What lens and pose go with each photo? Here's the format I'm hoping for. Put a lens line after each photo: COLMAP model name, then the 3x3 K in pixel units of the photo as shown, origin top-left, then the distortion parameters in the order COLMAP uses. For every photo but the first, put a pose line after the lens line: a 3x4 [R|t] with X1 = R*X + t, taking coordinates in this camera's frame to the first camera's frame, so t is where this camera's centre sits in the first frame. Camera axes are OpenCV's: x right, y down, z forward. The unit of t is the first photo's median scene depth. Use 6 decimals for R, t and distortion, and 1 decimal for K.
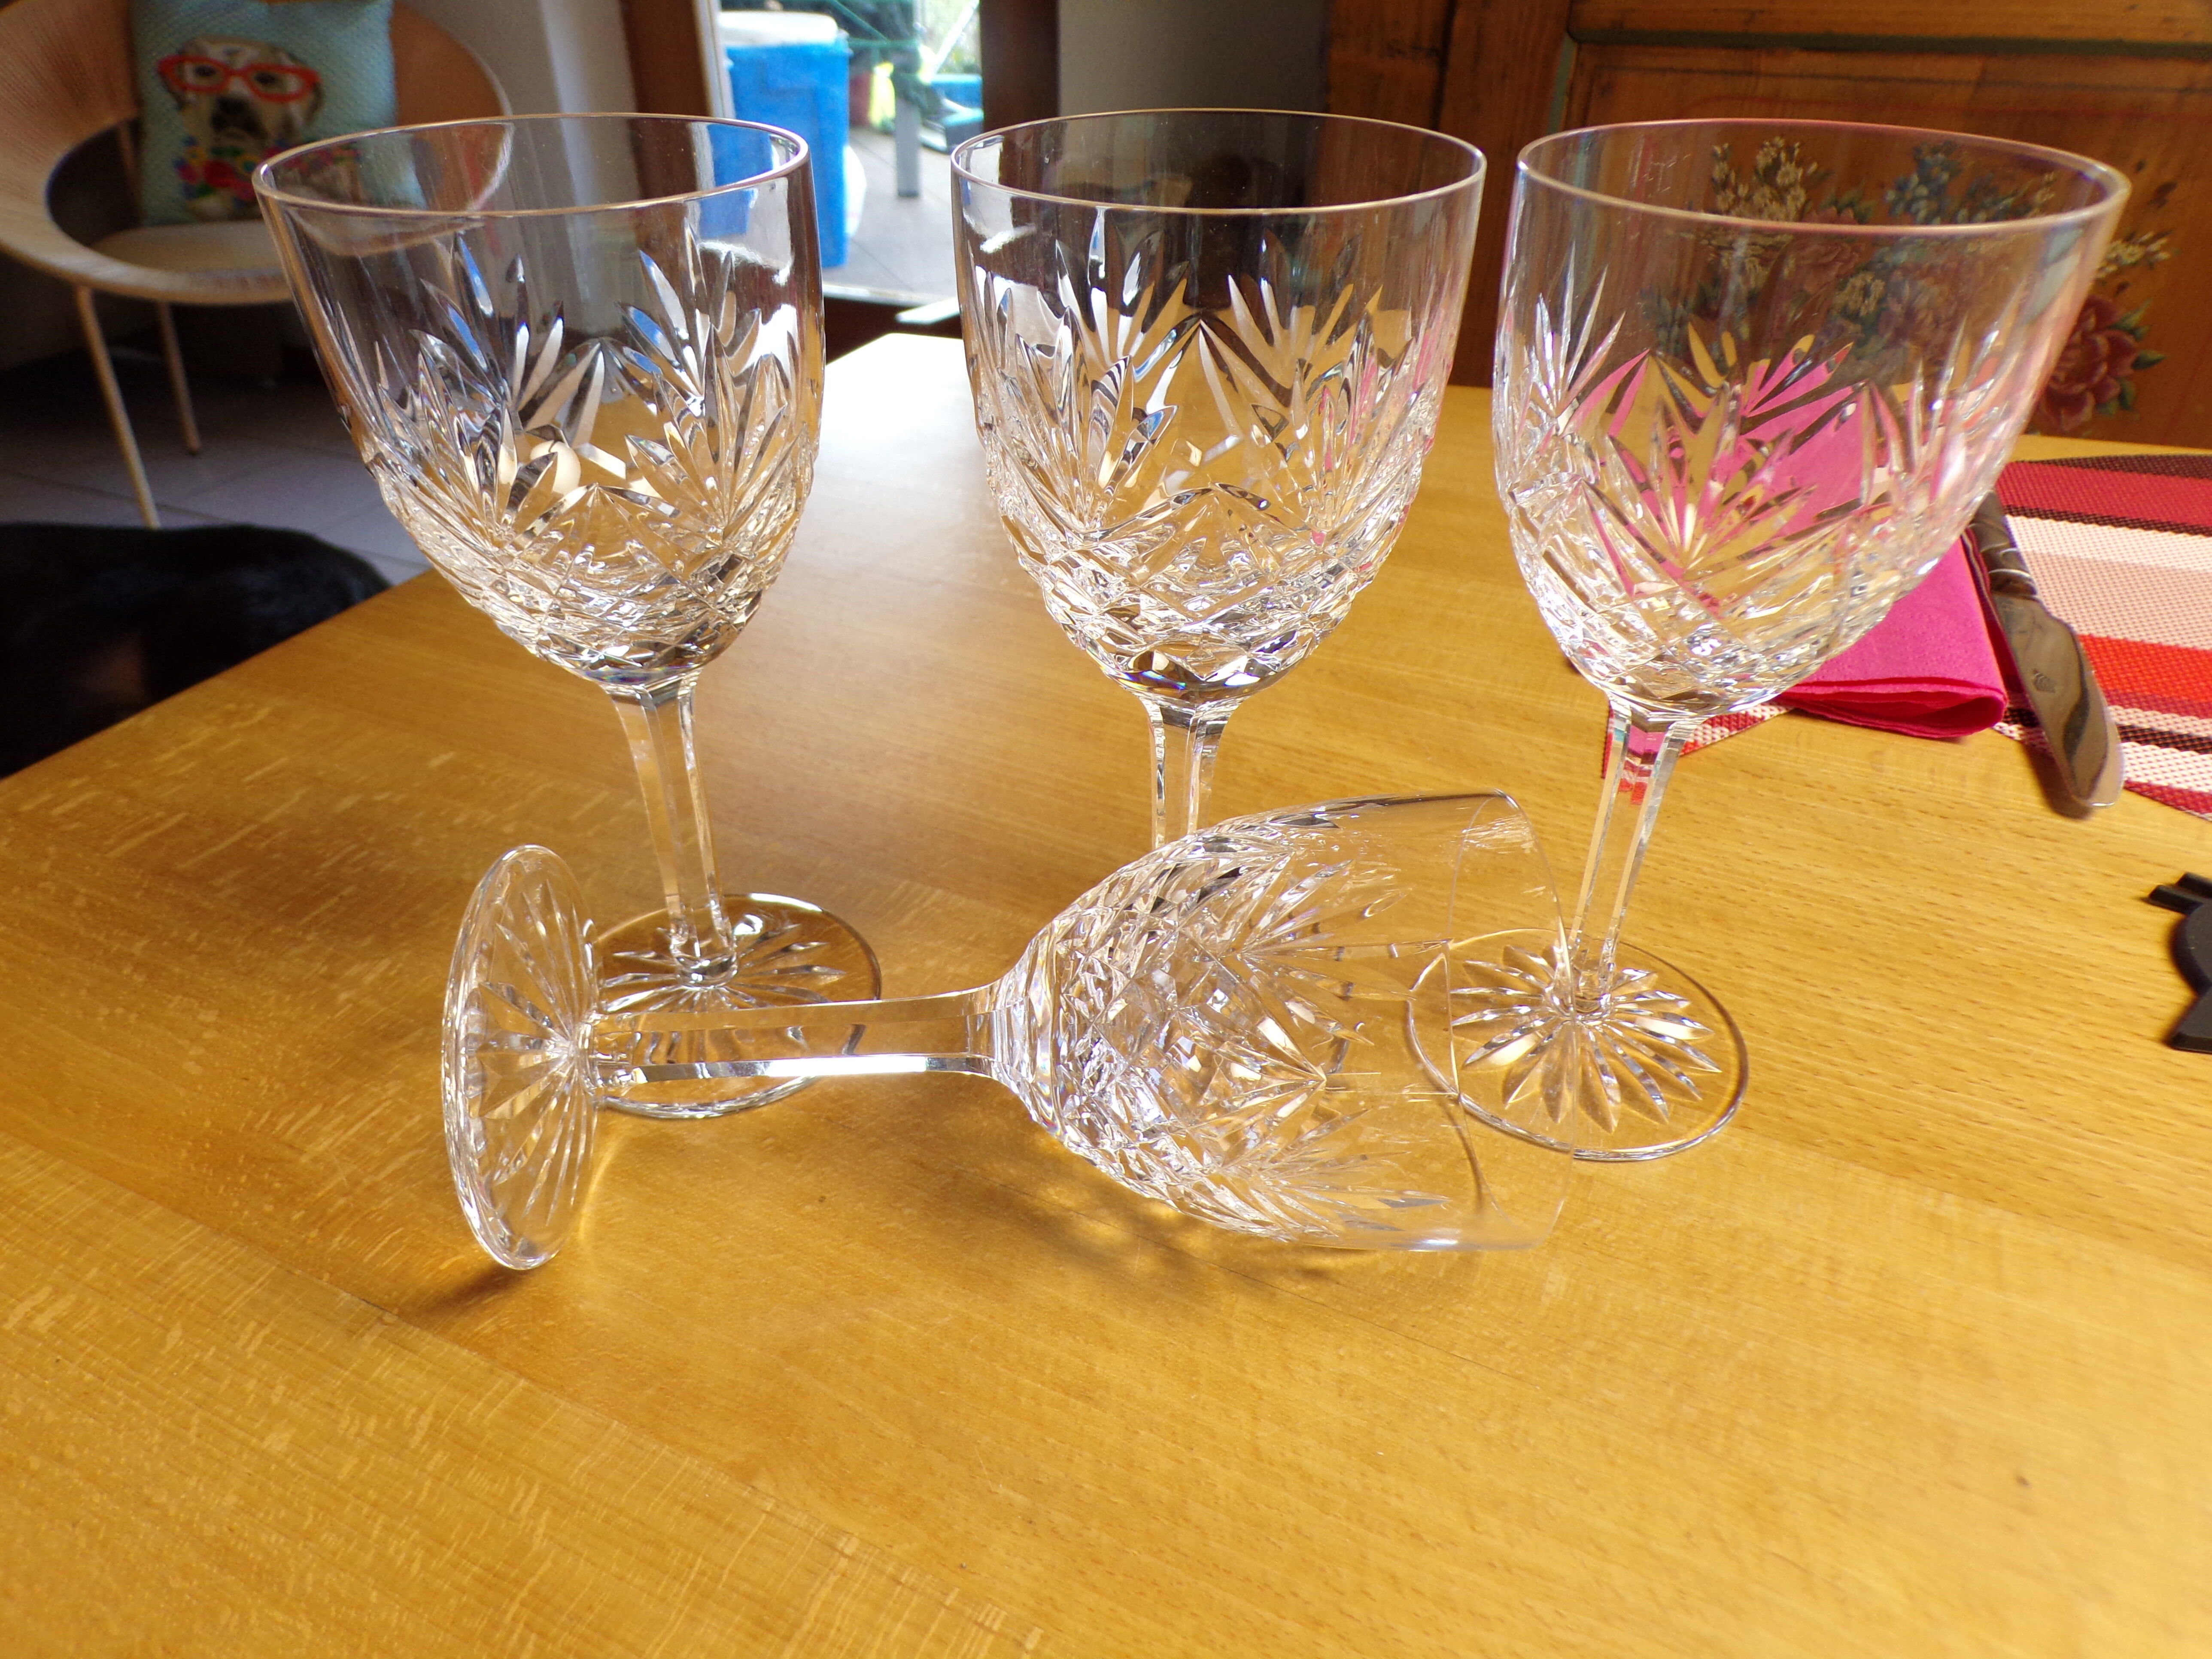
lens RADIAL K [[1474.4, 0, 1089.7], [0, 1474.4, 840.5], [0, 0, 1]] dist [0.000743, 0.031205]
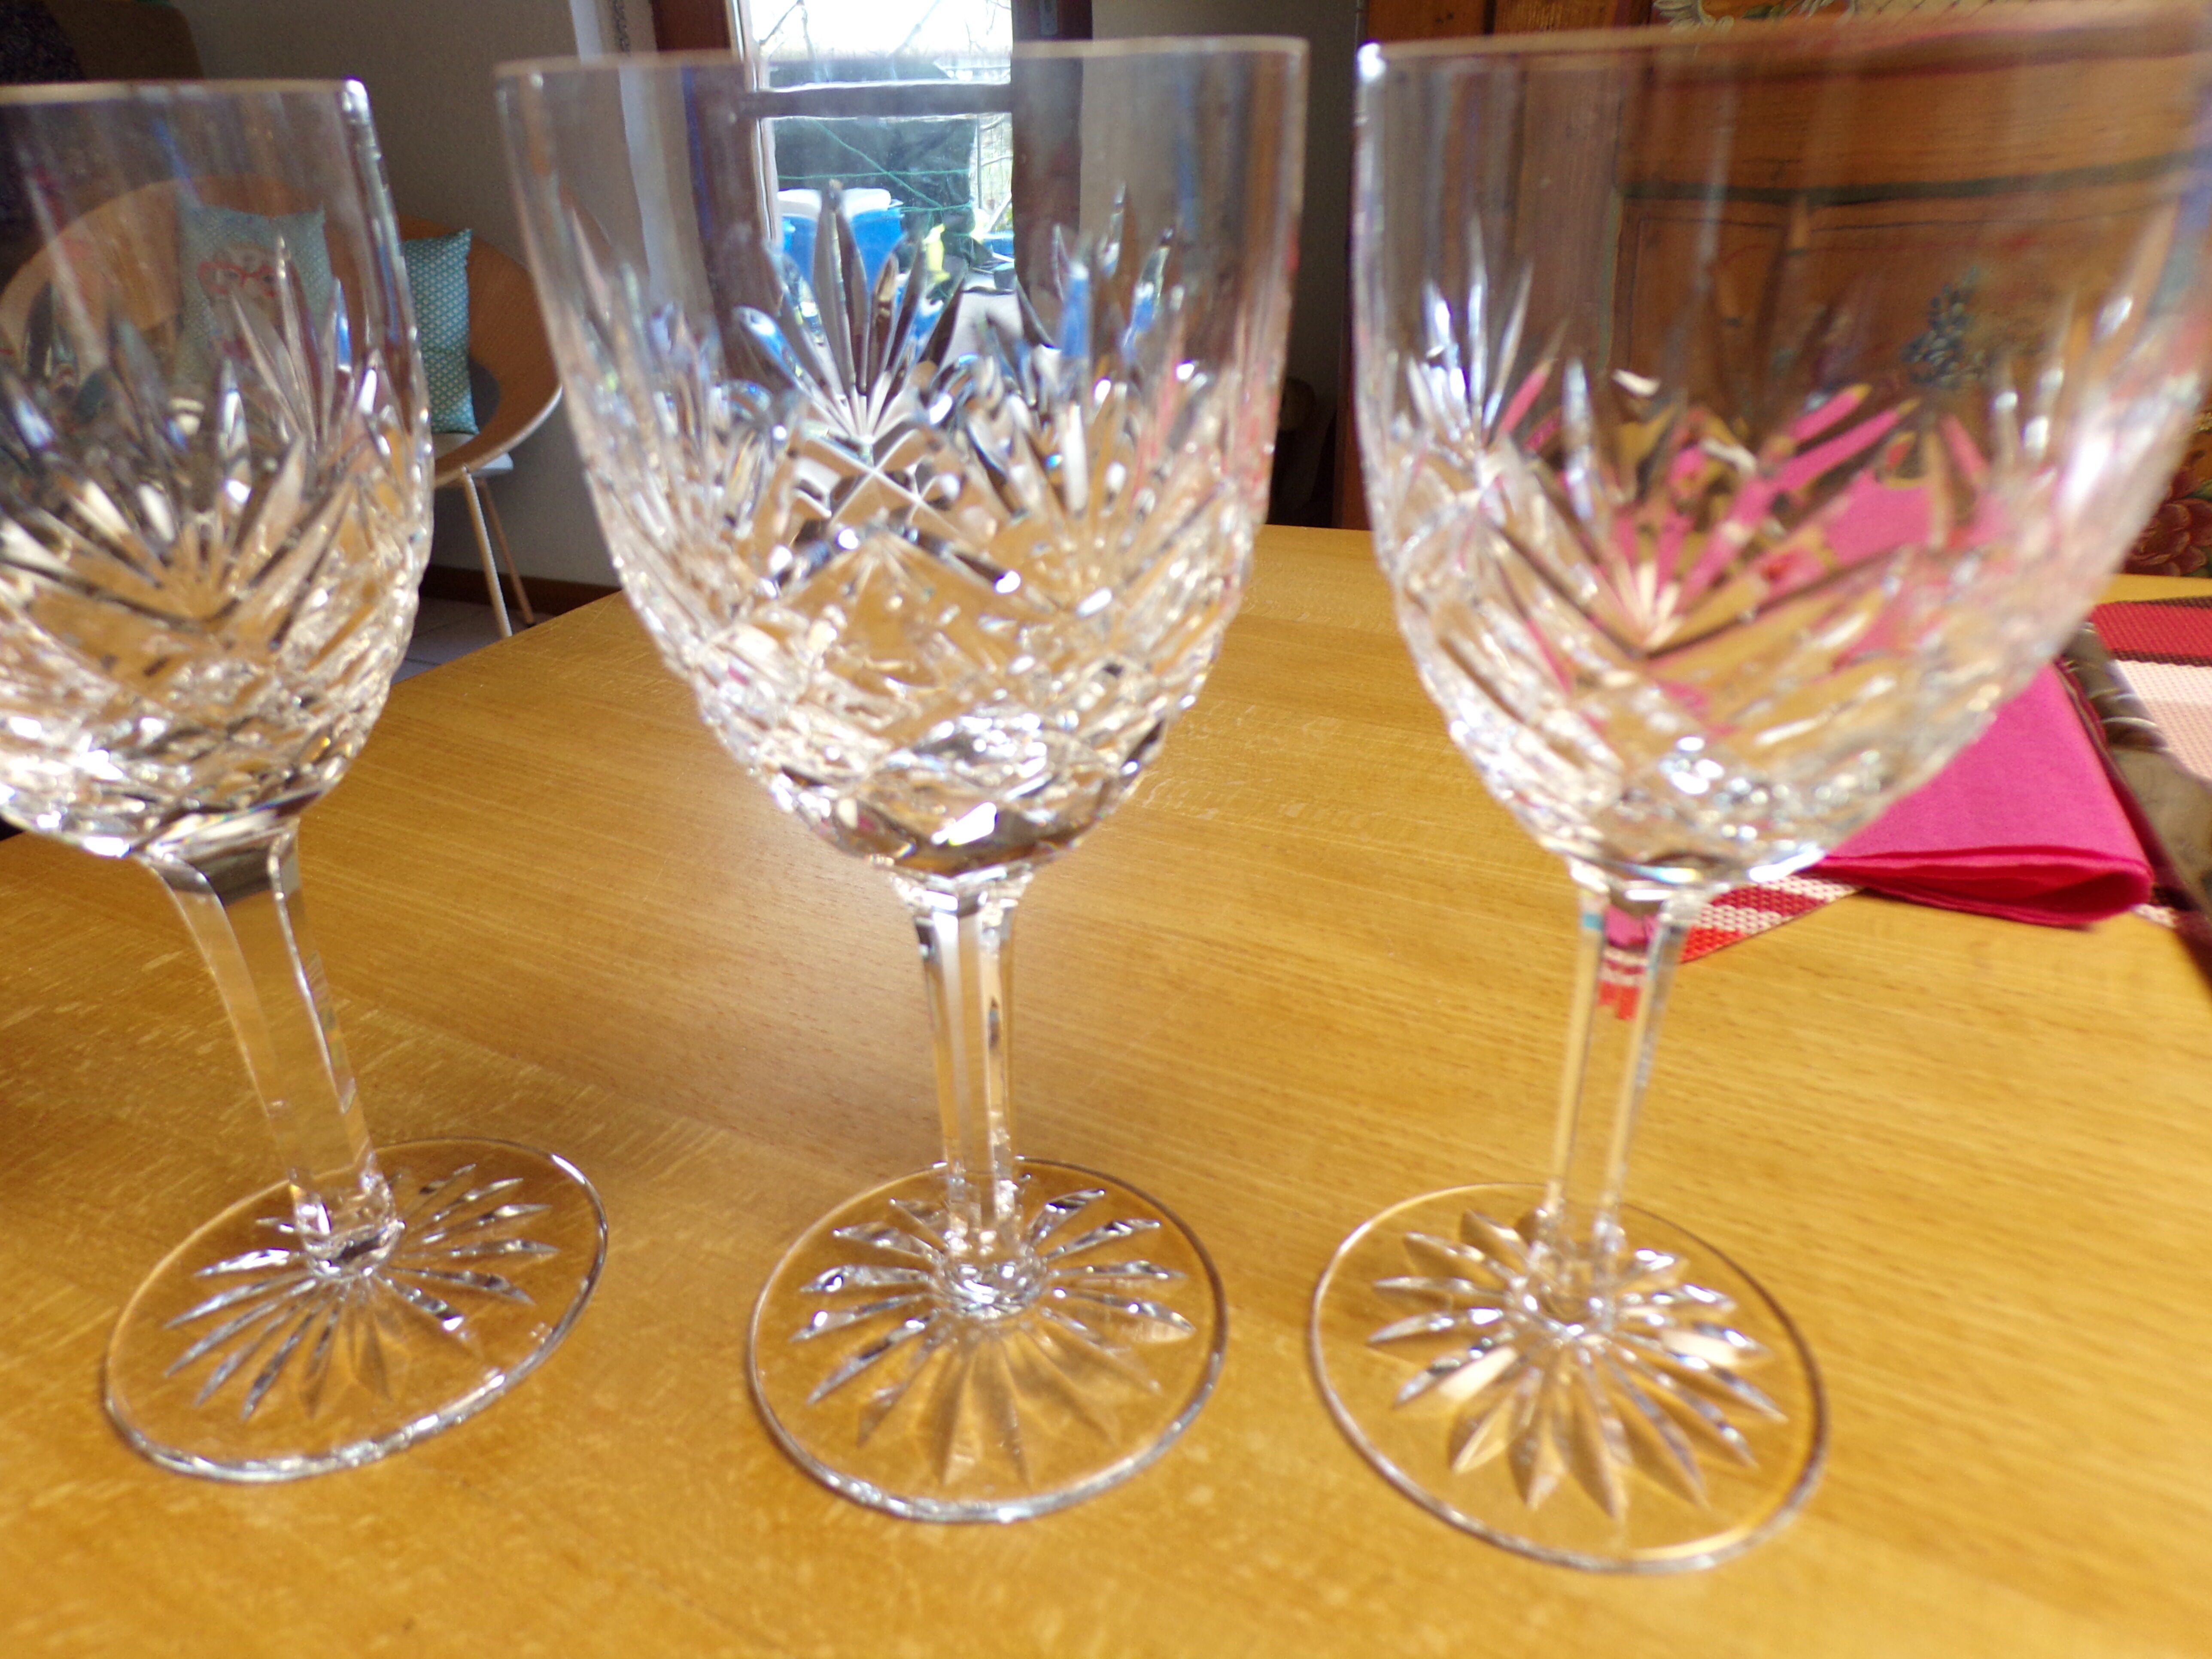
lens RADIAL K [[1474.4, 0, 1086.3], [0, 1474.4, 843.4], [0, 0, 1]] dist [0.000743, 0.031205]
pose [[0.998812, -0.007687, -0.048120, 0.150692], [0.001434, 0.991689, -0.128649, -0.018273], [0.048709, 0.128427, 0.990522, 0.295441]]
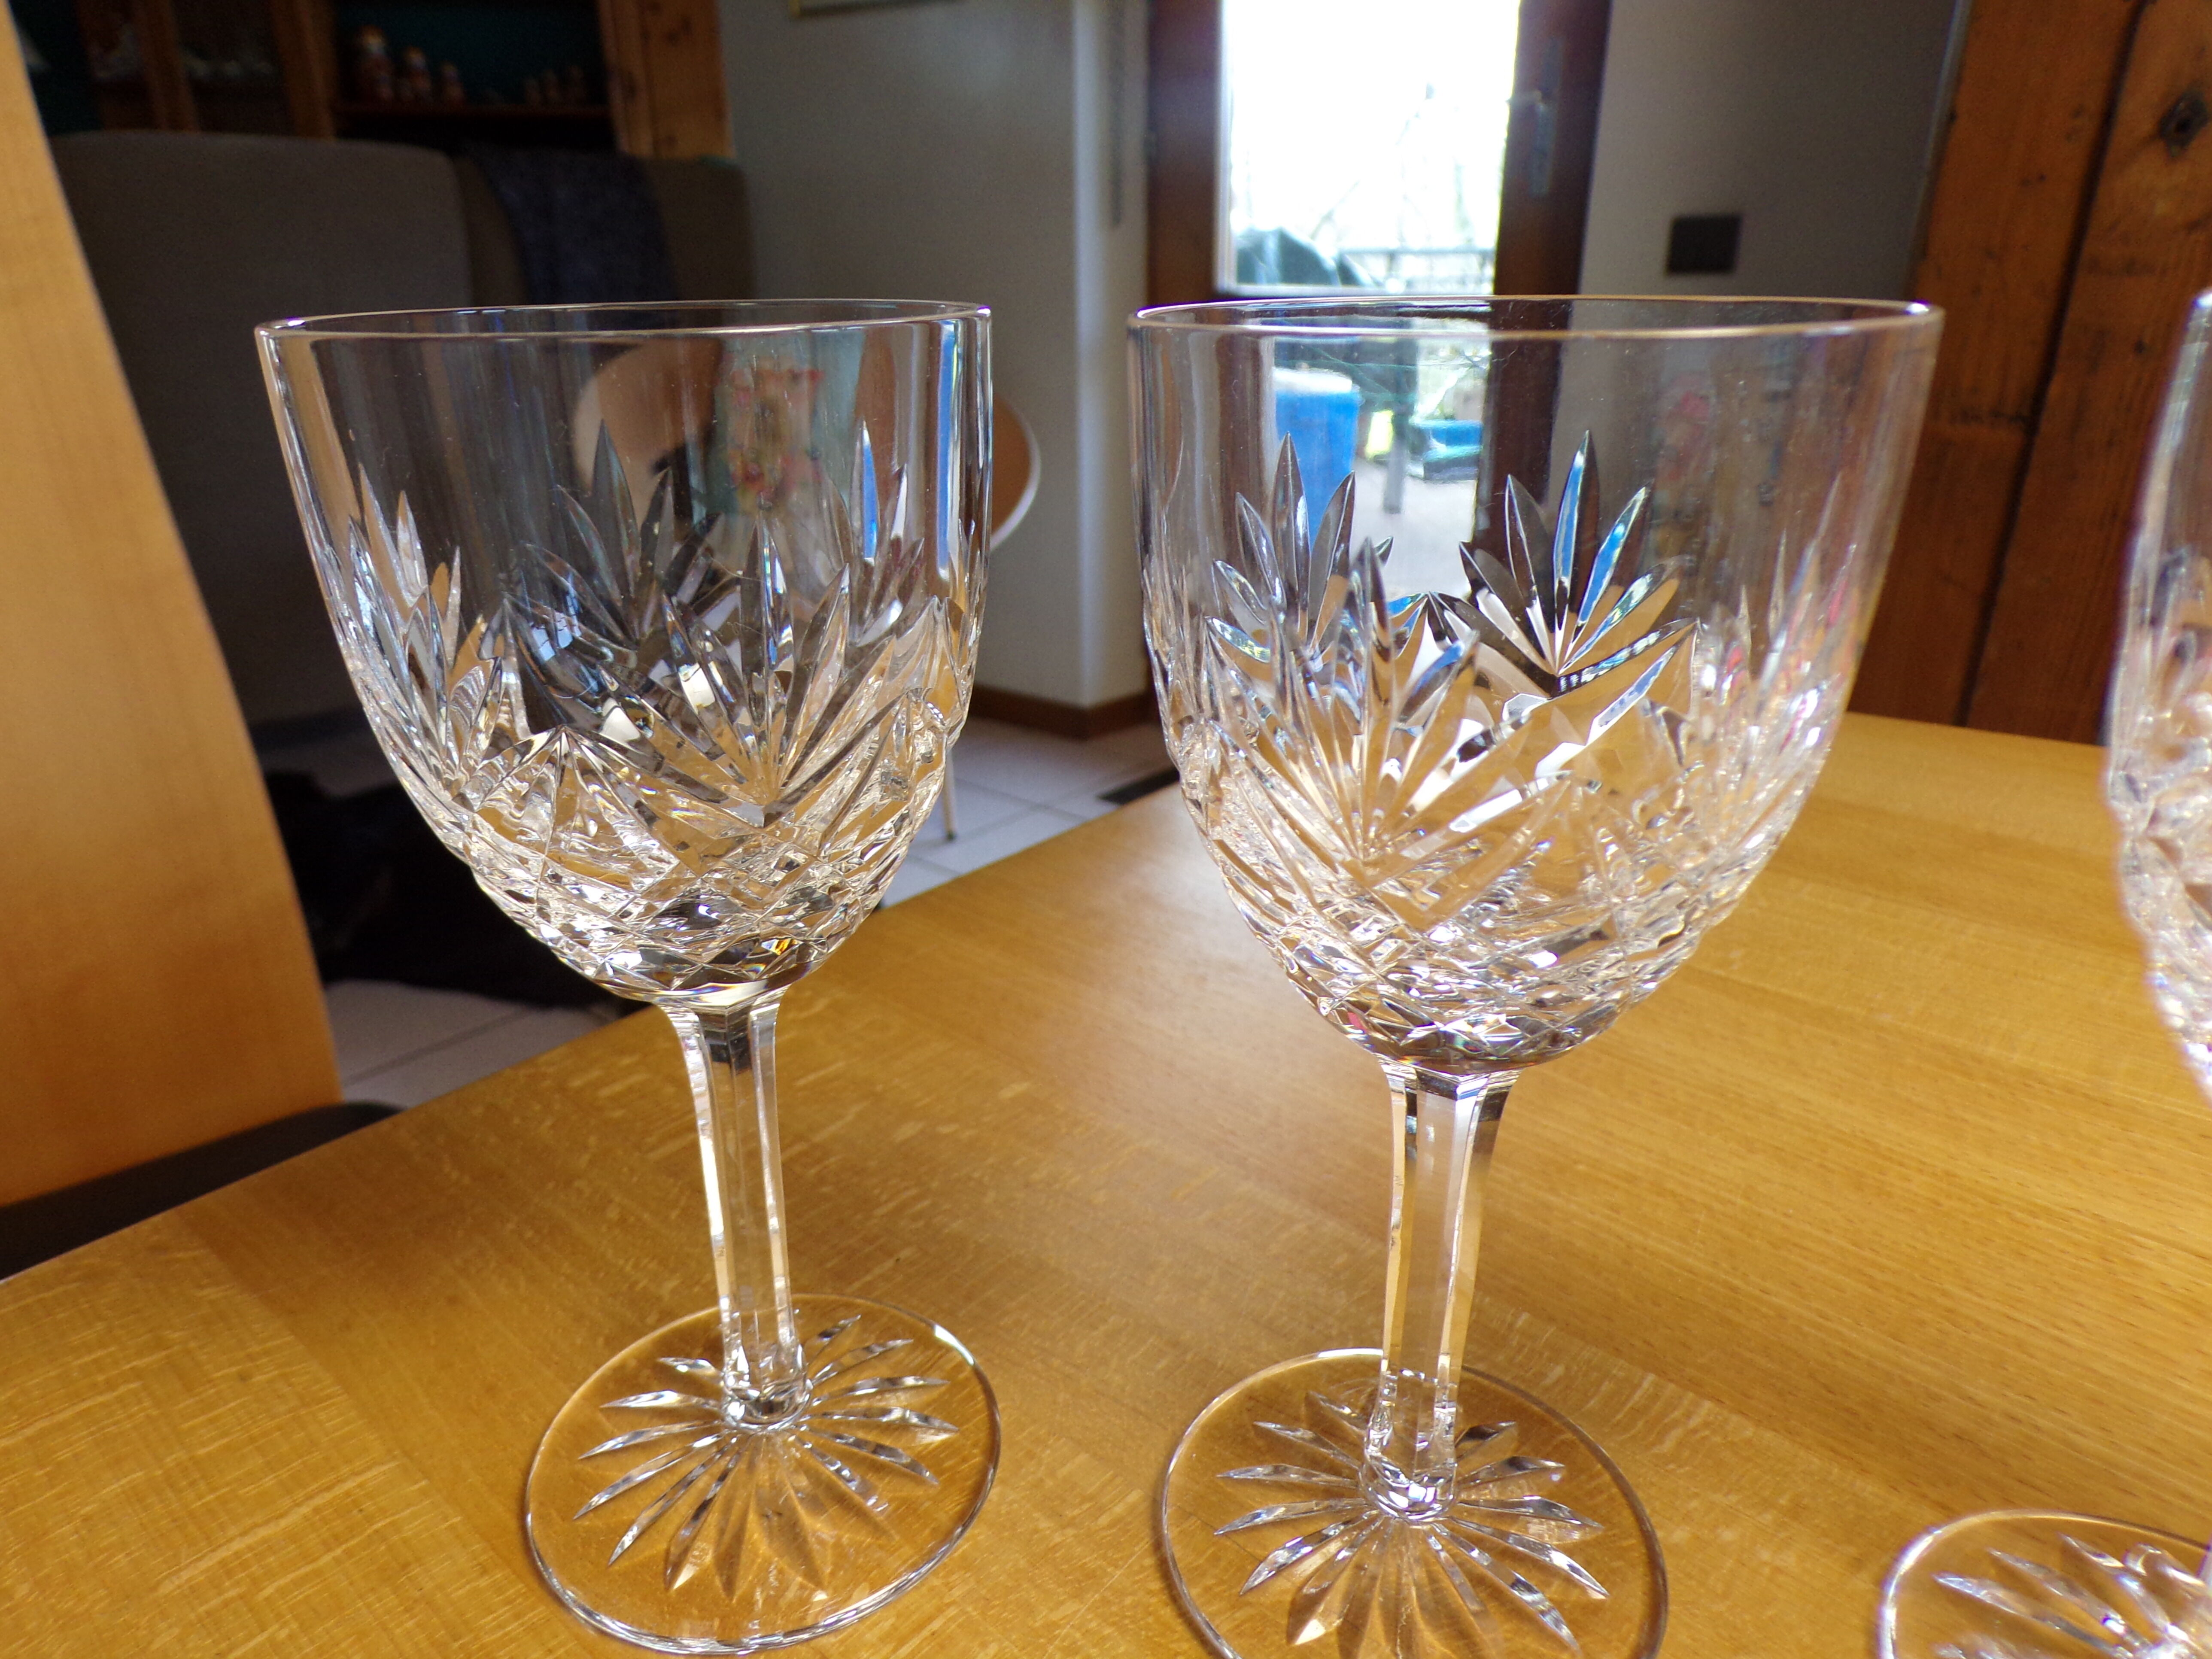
lens RADIAL K [[1474.4, 0, 1097.2], [0, 1474.4, 867.5], [0, 0, 1]] dist [0.000743, 0.031205]
pose [[0.959681, 0.103407, -0.261380, -0.272240], [-0.153592, 0.971692, -0.179508, -0.049470], [0.235419, 0.212416, 0.948397, 0.290231]]
